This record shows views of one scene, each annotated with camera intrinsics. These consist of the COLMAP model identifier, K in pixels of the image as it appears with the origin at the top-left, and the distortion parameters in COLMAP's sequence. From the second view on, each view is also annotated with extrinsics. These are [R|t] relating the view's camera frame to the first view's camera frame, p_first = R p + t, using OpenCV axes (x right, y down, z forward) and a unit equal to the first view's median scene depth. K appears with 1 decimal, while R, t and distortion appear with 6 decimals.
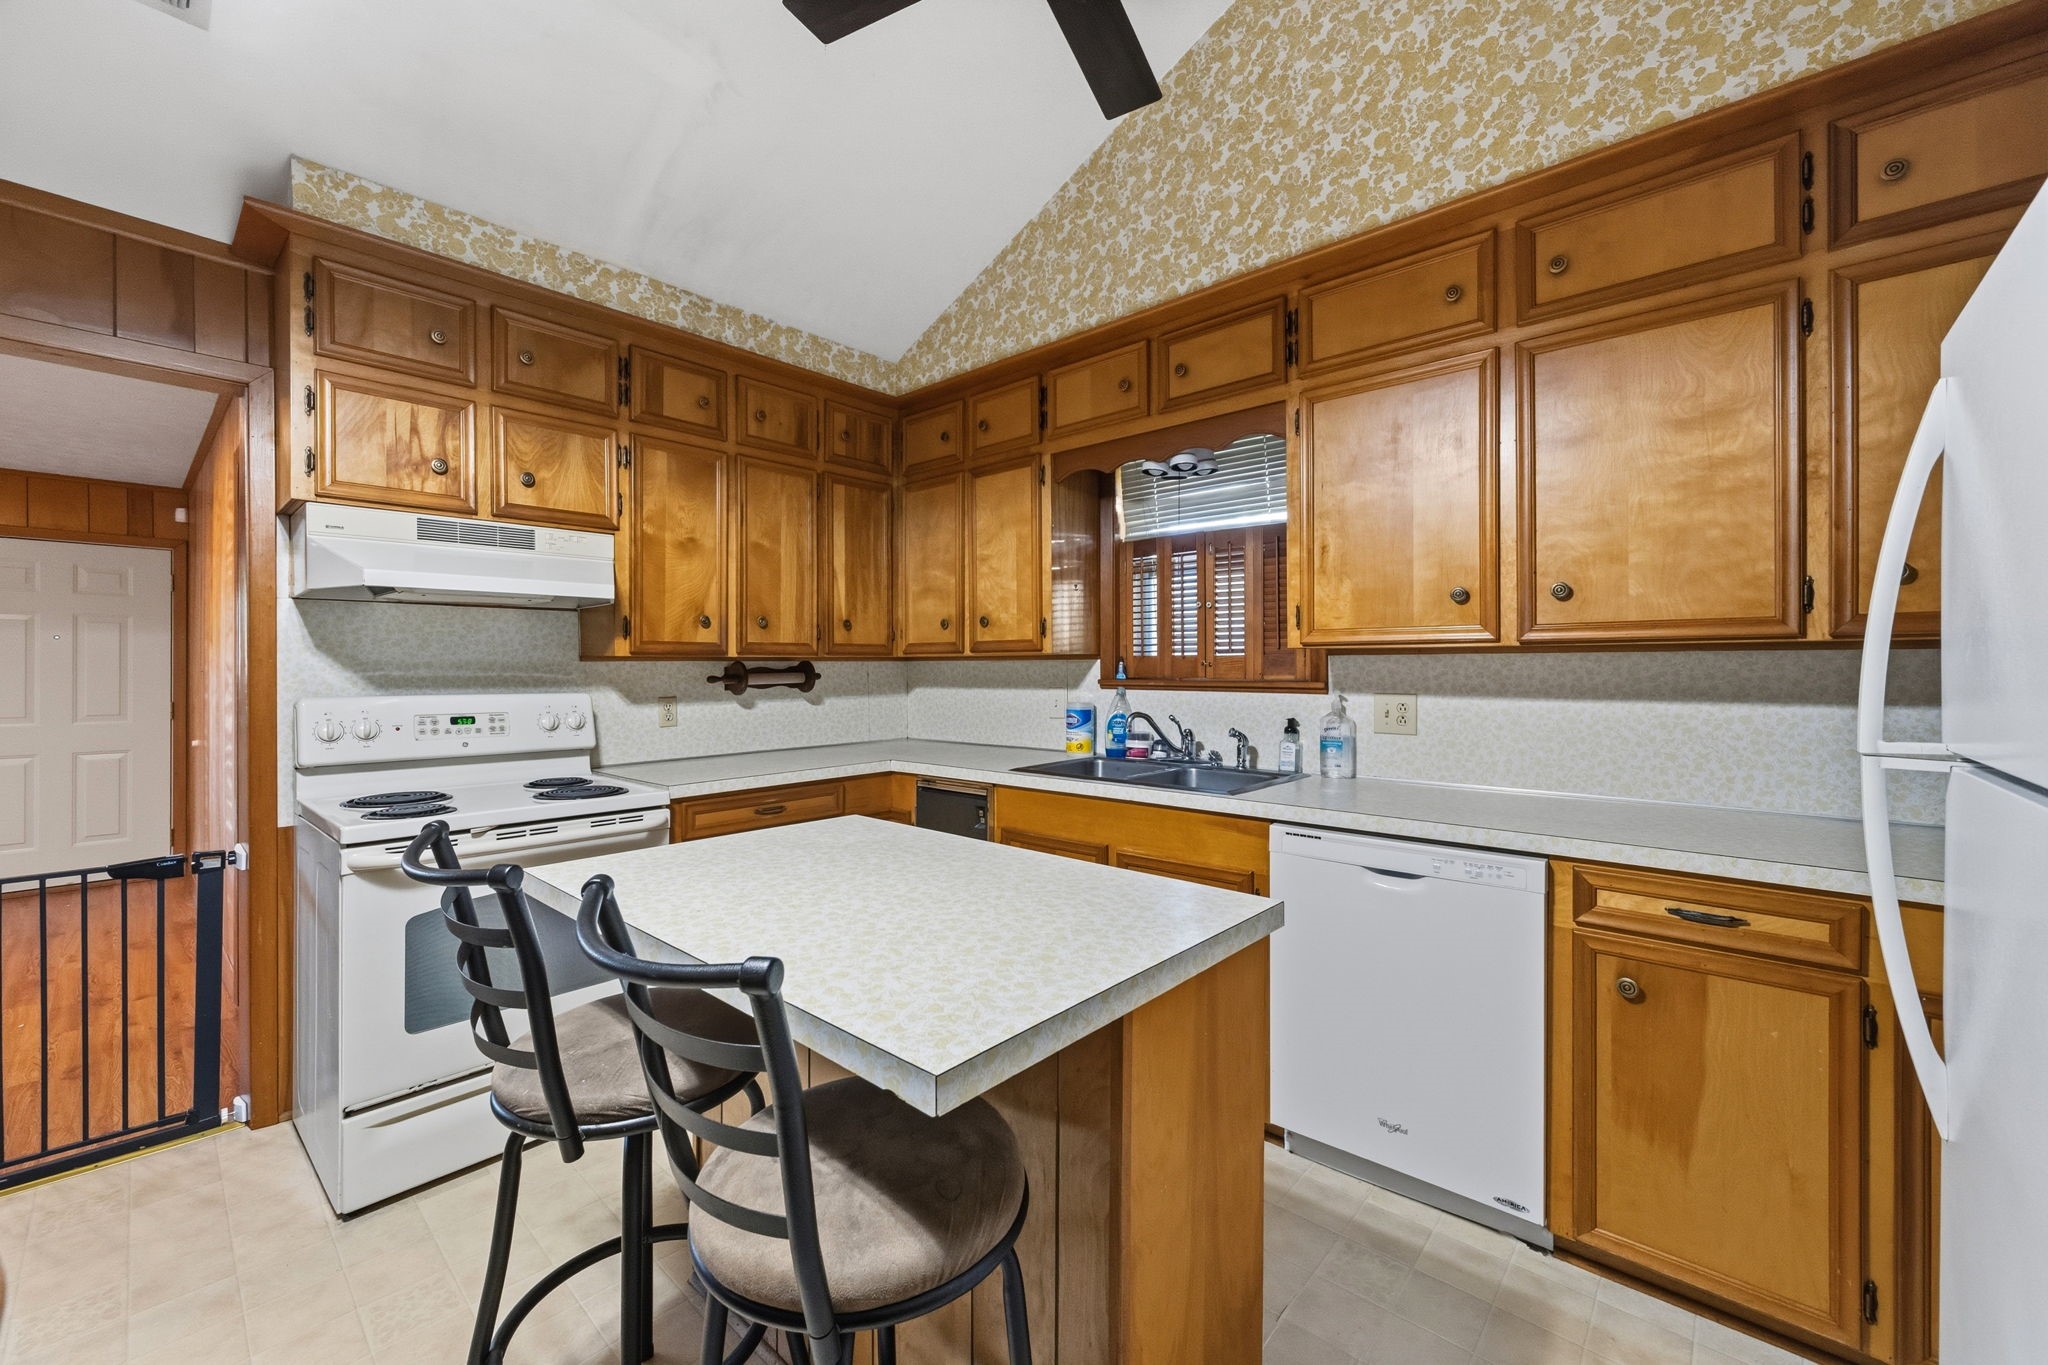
lens RADIAL K [[807.8, 0, 1030.3], [0, 807.8, 668.5], [0, 0, 1]] dist [-0.000777, -0.000387]
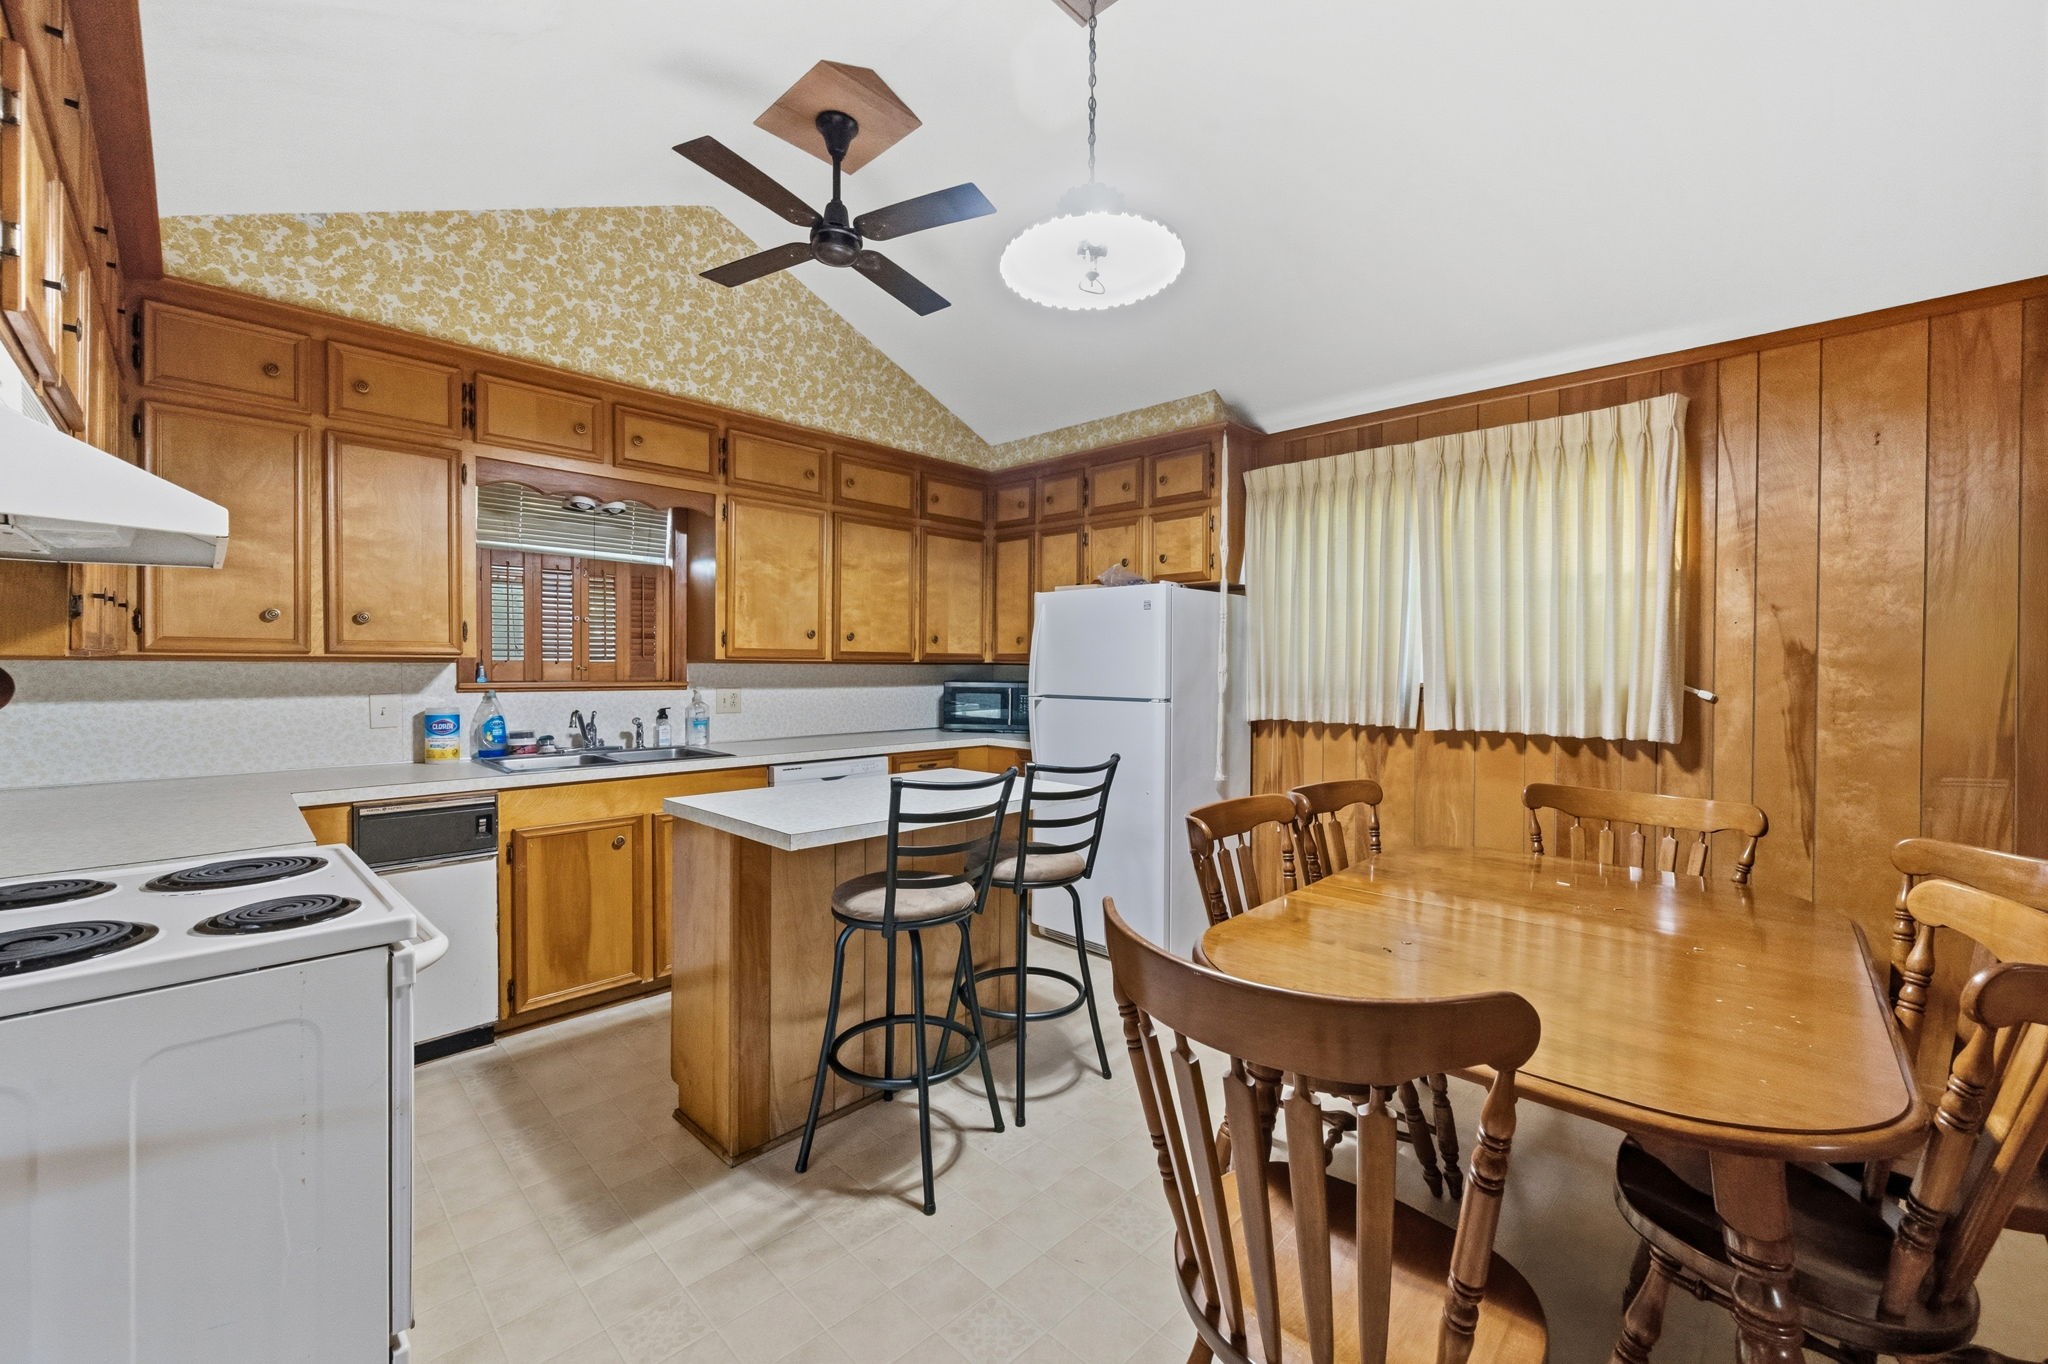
lens RADIAL K [[807.8, 0, 1030.3], [0, 807.8, 668.0], [0, 0, 1]] dist [-0.000777, -0.000387]
pose [[0.042450, -0.000619, 0.999098, -1.052998], [-0.004948, 0.999987, 0.000830, -0.011326], [-0.999086, -0.004979, 0.042446, 0.313060]]
